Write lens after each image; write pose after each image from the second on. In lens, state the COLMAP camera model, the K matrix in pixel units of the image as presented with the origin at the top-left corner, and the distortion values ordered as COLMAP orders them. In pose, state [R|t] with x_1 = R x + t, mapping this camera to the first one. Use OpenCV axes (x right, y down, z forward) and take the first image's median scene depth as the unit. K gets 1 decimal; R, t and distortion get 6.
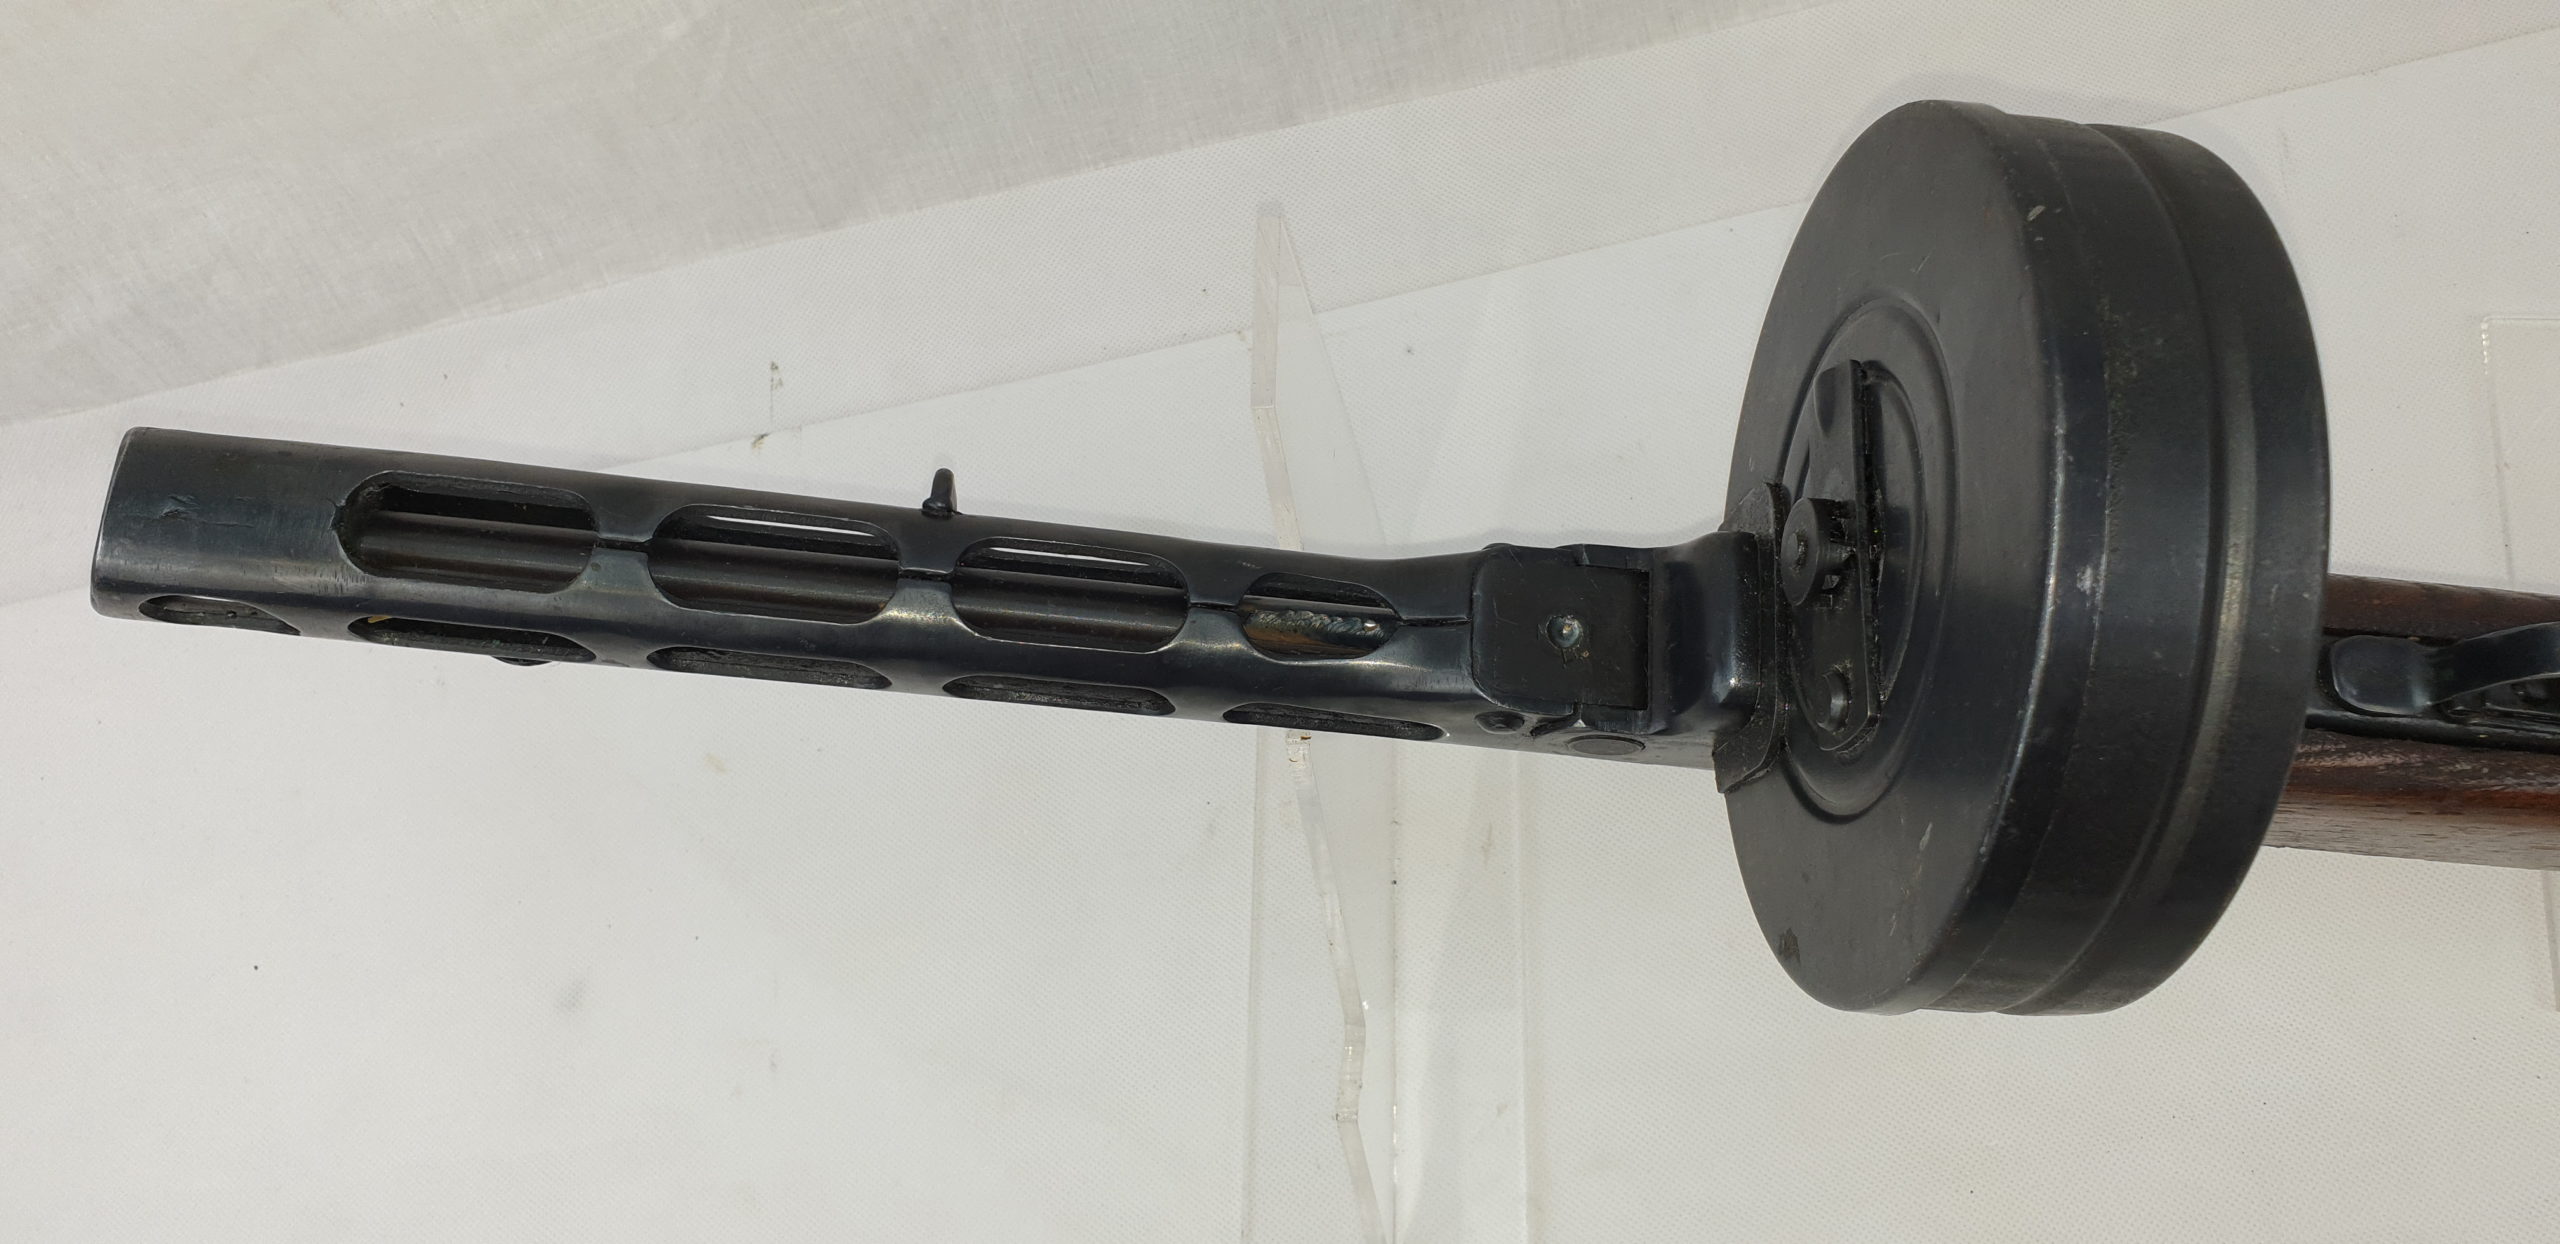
lens RADIAL K [[2034.3, 0, 1274.1], [0, 2034.3, 637.5], [0, 0, 1]] dist [-0.021935, 0.039133]
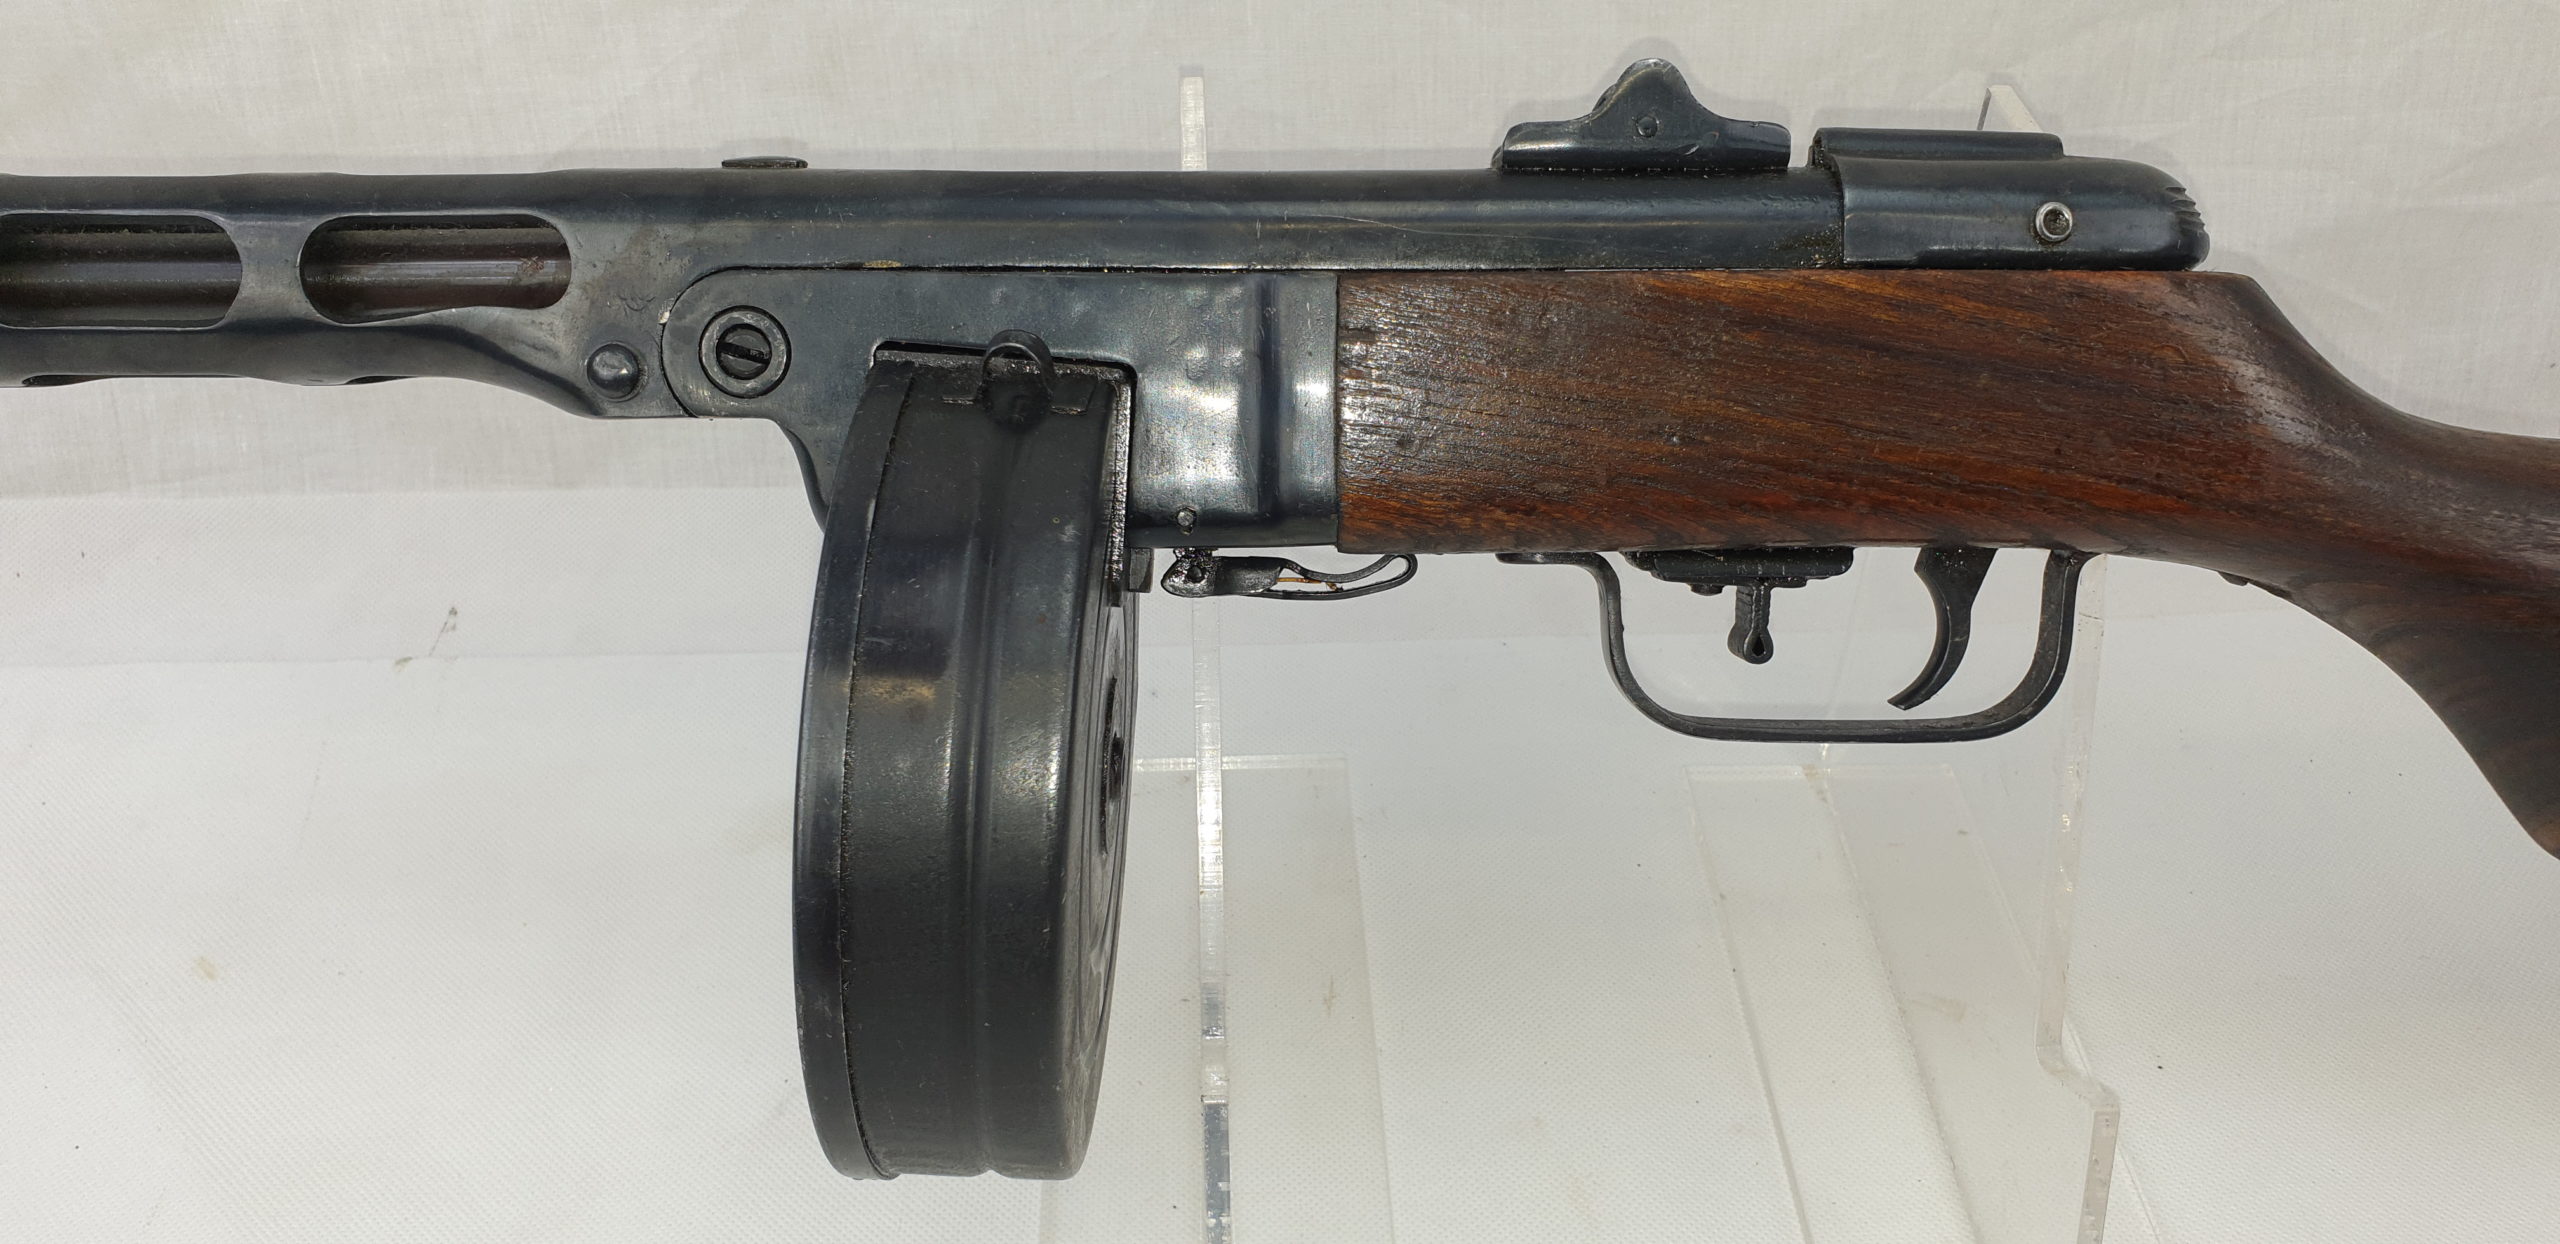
lens RADIAL K [[2034.3, 0, 1283.1], [0, 2034.3, 602.8], [0, 0, 1]] dist [-0.021935, 0.039133]
pose [[0.979526, 0.199311, 0.028355, 0.087592], [-0.159280, 0.853402, -0.496321, 0.254525], [-0.123121, 0.481643, 0.867676, 0.181439]]
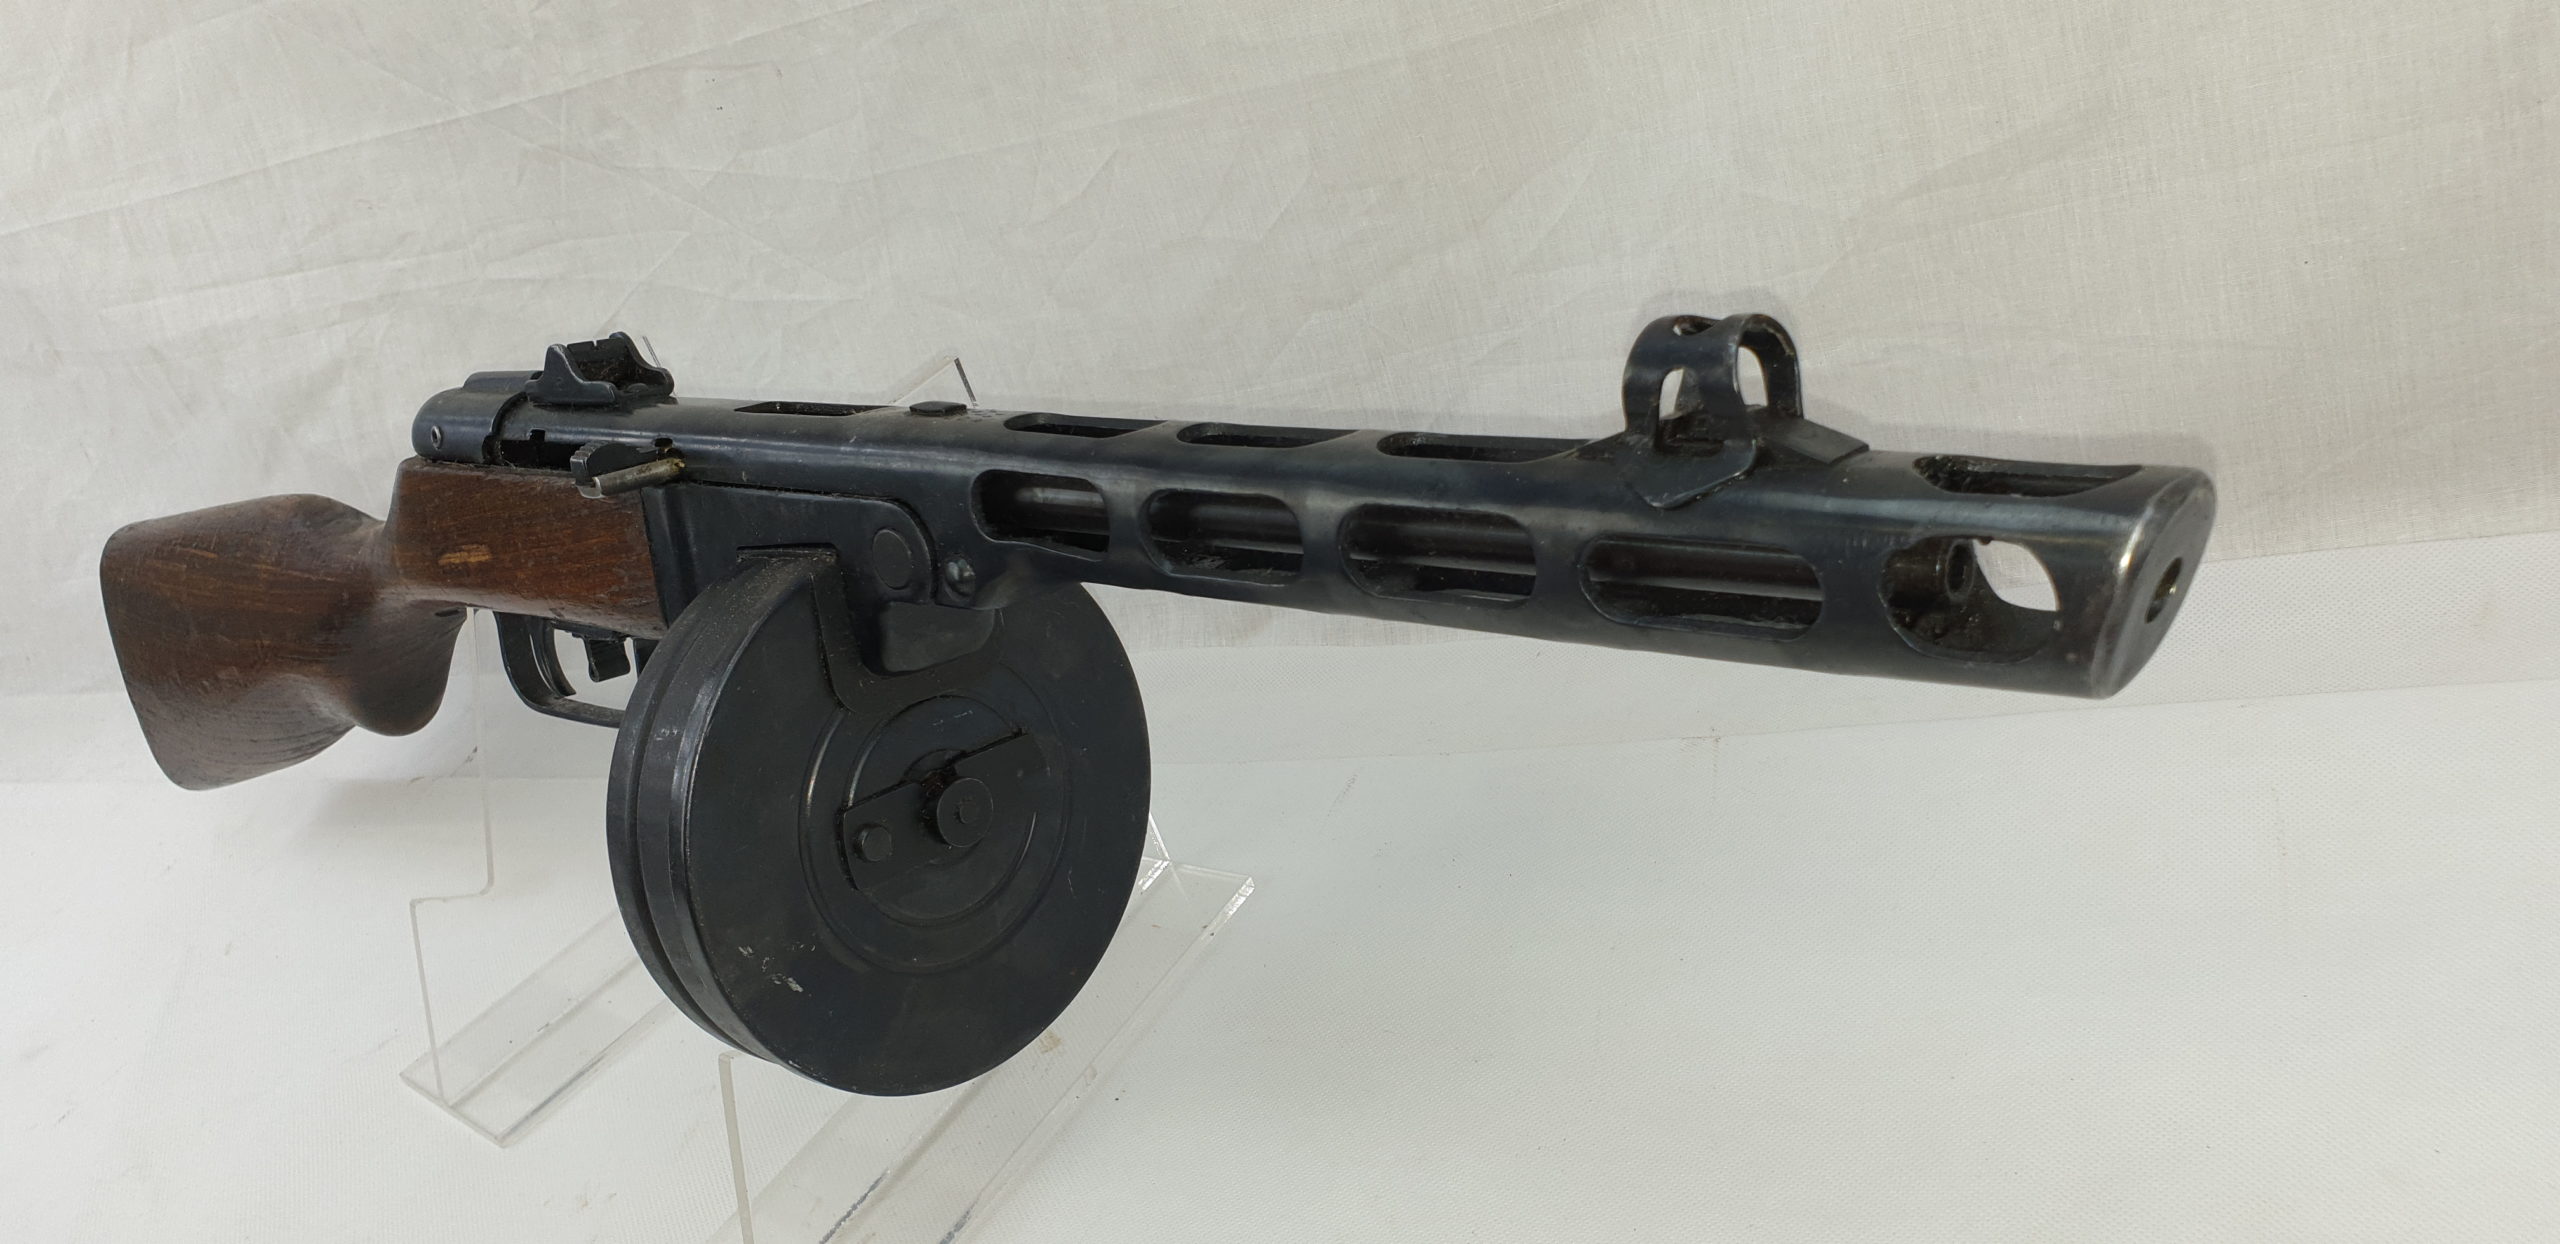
lens RADIAL K [[2034.3, 0, 1286.6], [0, 2034.3, 617.4], [0, 0, 1]] dist [-0.021935, 0.039133]
pose [[0.861967, 0.167368, -0.478540, 0.923167], [-0.393482, 0.816059, -0.423343, 0.172512], [0.319663, 0.553204, 0.769273, 0.042404]]
